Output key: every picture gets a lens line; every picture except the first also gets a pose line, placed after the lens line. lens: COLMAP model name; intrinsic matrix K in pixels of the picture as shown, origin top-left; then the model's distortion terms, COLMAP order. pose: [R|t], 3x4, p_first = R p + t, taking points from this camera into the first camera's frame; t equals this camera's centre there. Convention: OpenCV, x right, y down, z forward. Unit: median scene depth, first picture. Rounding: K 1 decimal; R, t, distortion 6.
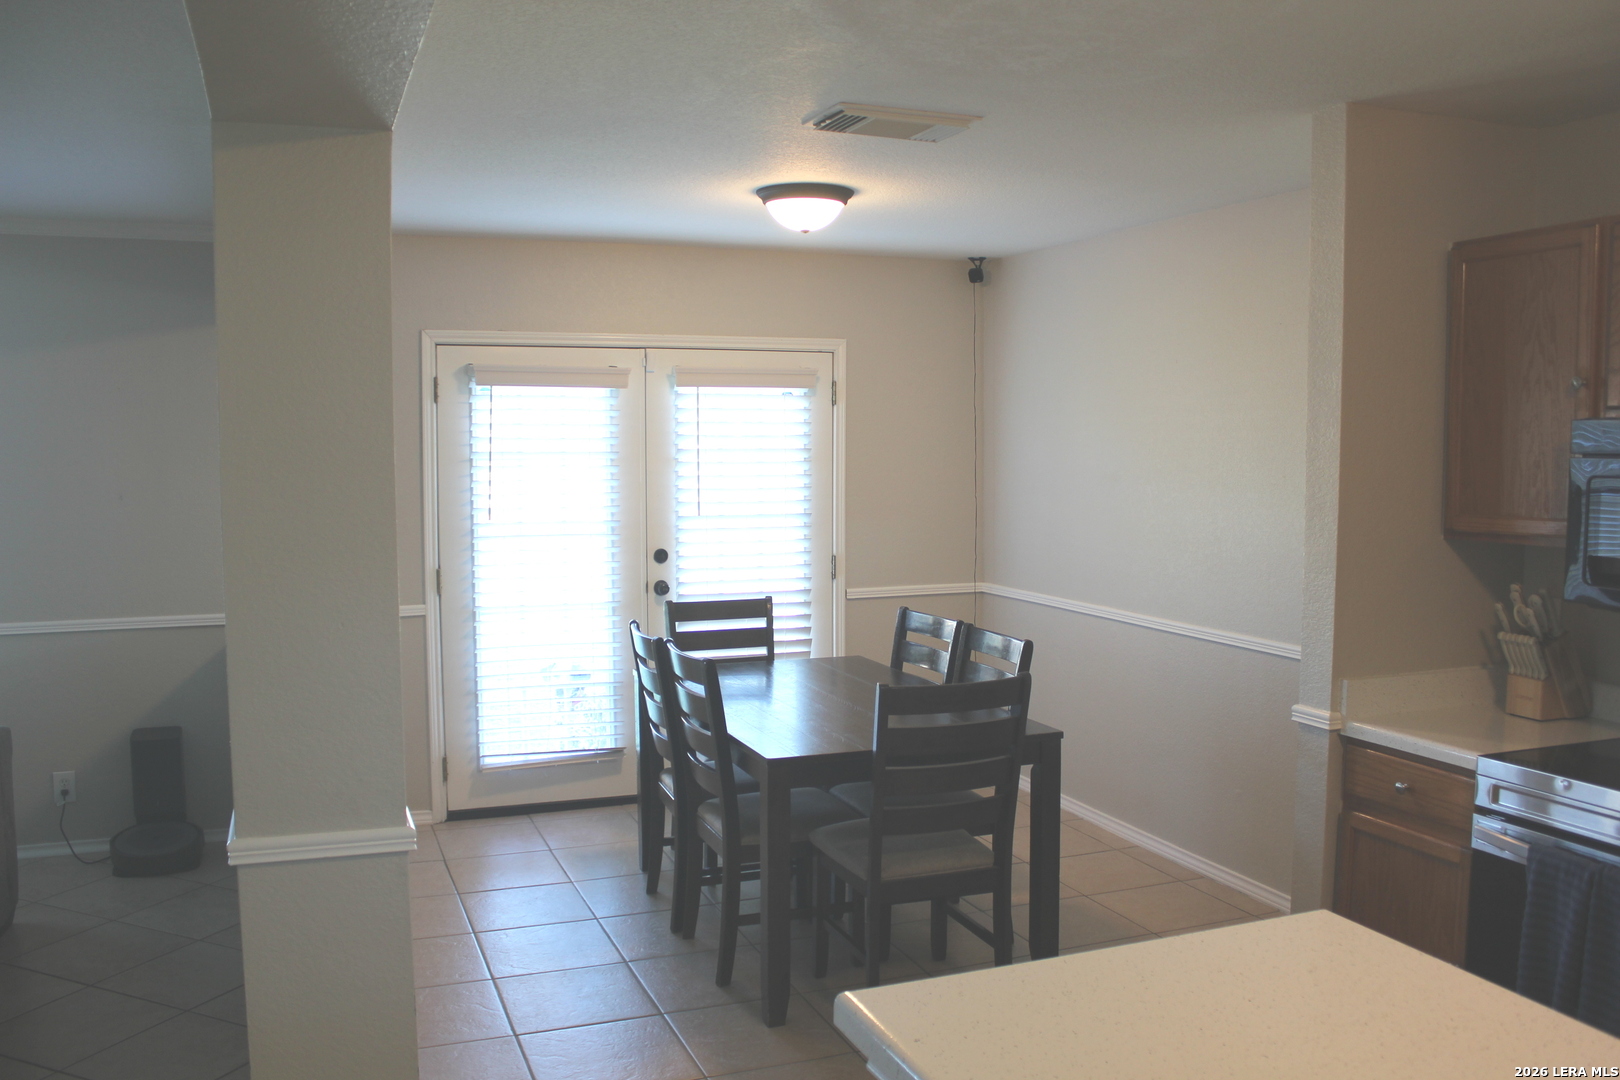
lens RADIAL K [[1364.4, 0, 805.9], [0, 1364.4, 540.0], [0, 0, 1]] dist [-0.111137, 0.032452]
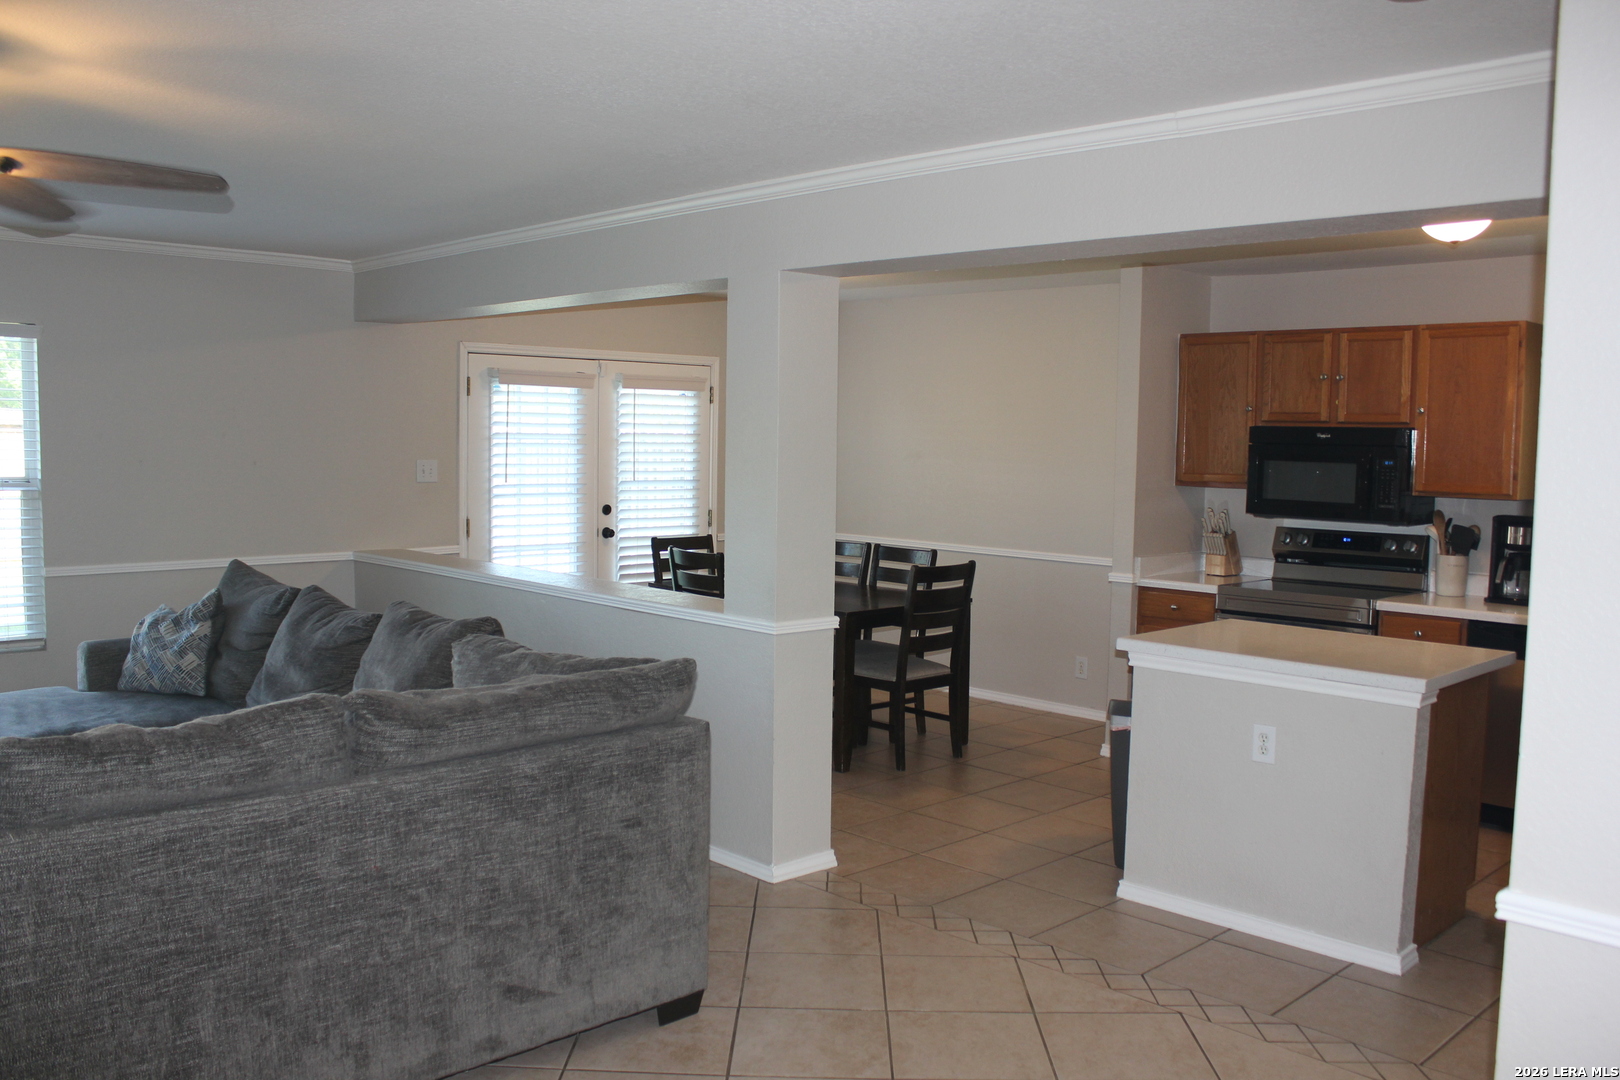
lens RADIAL K [[1364.4, 0, 813.6], [0, 1364.4, 541.4], [0, 0, 1]] dist [-0.111137, 0.032452]
pose [[0.912551, -0.015572, 0.408666, -0.502083], [0.011573, 0.999858, 0.012256, 0.030422], [-0.408798, -0.006454, 0.912602, -0.365744]]
